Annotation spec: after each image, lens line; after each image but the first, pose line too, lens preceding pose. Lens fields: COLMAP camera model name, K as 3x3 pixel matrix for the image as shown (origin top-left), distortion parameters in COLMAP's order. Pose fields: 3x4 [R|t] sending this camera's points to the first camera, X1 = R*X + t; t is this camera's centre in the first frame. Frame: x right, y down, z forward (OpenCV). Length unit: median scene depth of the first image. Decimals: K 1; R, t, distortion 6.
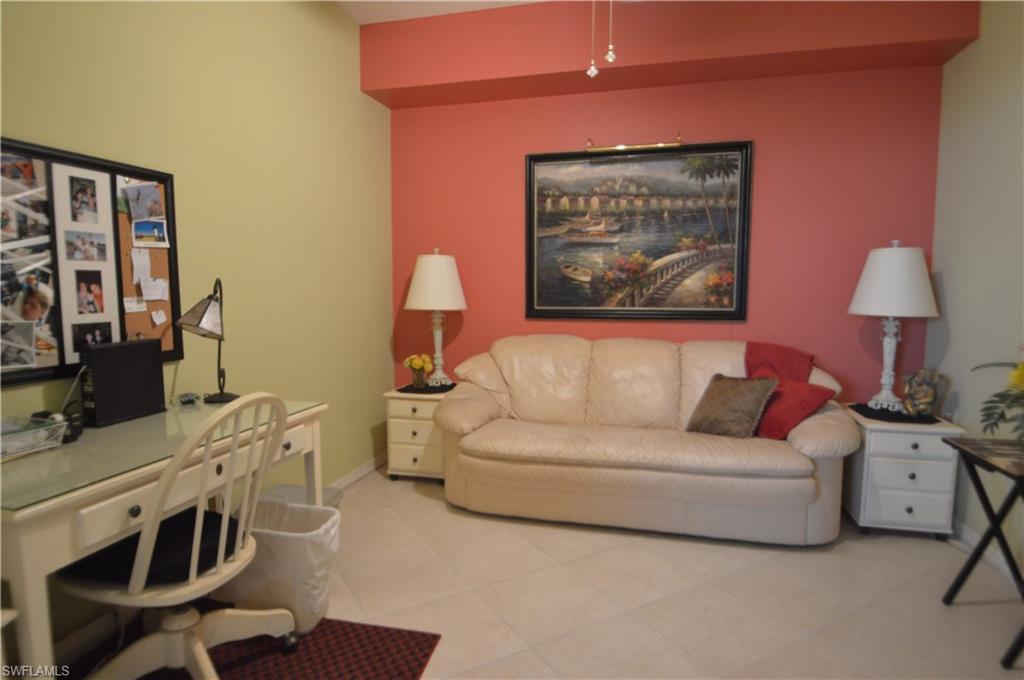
lens RADIAL K [[579.1, 0, 504.5], [0, 579.1, 342.2], [0, 0, 1]] dist [-0.025151, -0.004103]
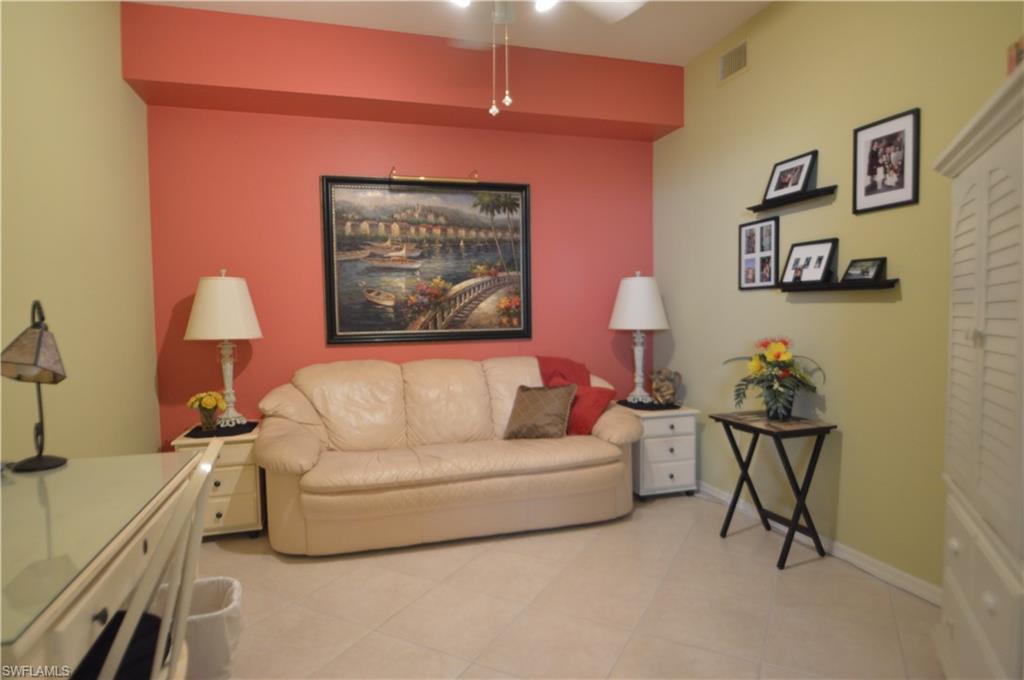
lens RADIAL K [[579.1, 0, 502.8], [0, 579.1, 341.5], [0, 0, 1]] dist [-0.025151, -0.004103]
pose [[0.850911, -0.038621, 0.523889, -0.254461], [0.065061, 0.997363, -0.032149, 0.002897], [-0.521266, 0.061440, 0.851180, 0.048566]]
